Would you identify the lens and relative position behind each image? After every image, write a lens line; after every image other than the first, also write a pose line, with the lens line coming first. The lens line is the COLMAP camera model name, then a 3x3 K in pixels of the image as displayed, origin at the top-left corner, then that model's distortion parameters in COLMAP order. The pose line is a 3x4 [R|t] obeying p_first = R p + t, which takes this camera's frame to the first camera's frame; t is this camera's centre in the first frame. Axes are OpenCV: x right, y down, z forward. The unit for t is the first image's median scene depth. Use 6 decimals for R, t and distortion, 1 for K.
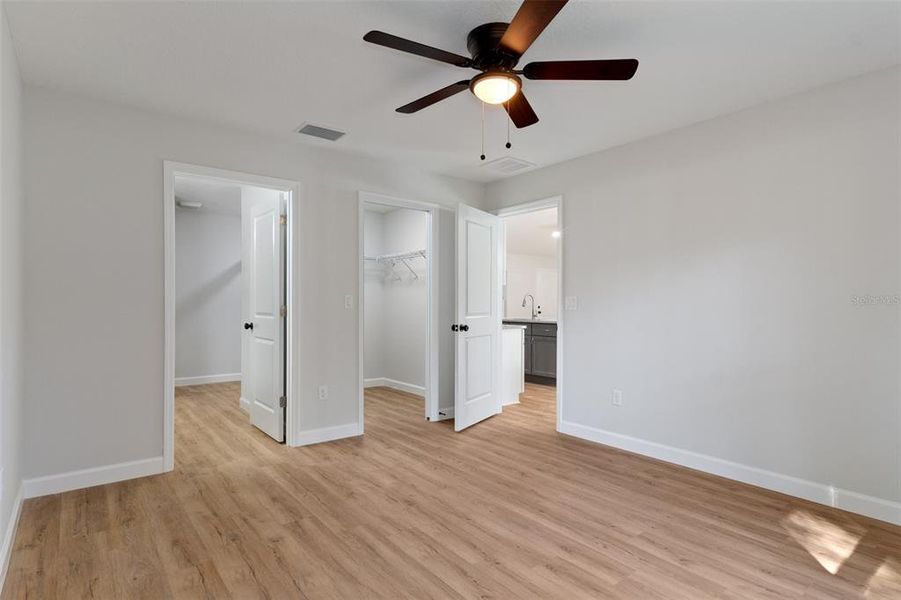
lens RADIAL K [[472.4, 0, 449.1], [0, 472.4, 303.2], [0, 0, 1]] dist [0.002260, 0.000654]
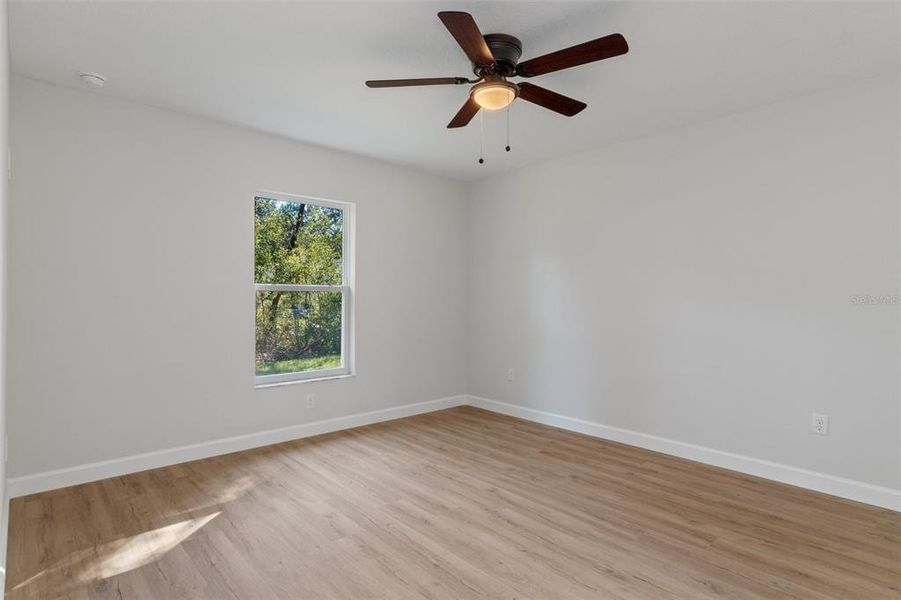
lens RADIAL K [[472.4, 0, 449.1], [0, 472.4, 303.2], [0, 0, 1]] dist [0.002260, 0.000654]
pose [[-0.997323, -0.009264, -0.072538, 0.257474], [-0.010211, 0.999867, 0.012693, -0.000867], [0.072411, 0.013400, -0.997285, 1.942125]]
